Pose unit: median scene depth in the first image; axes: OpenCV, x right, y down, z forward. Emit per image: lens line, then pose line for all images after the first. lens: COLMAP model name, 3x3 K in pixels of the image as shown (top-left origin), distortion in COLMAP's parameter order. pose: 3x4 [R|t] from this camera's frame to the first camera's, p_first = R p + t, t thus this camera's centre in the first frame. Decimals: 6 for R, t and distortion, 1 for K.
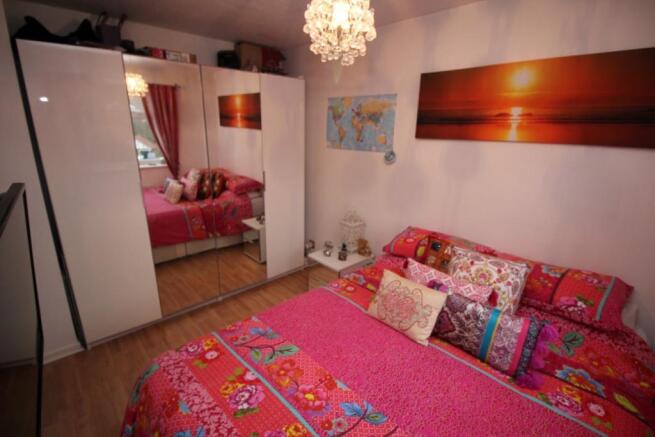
lens RADIAL K [[307.6, 0, 329.0], [0, 307.6, 216.8], [0, 0, 1]] dist [-0.000864, -0.013854]
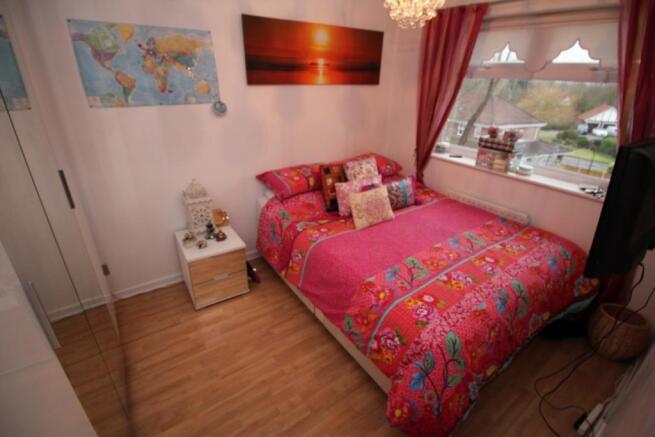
lens RADIAL K [[307.6, 0, 329.0], [0, 307.6, 216.8], [0, 0, 1]] dist [-0.000864, -0.013854]
pose [[0.131701, -0.433505, 0.891475, -0.838110], [0.251052, 0.884576, 0.393062, -0.225705], [-0.958972, 0.172040, 0.225332, 0.669001]]
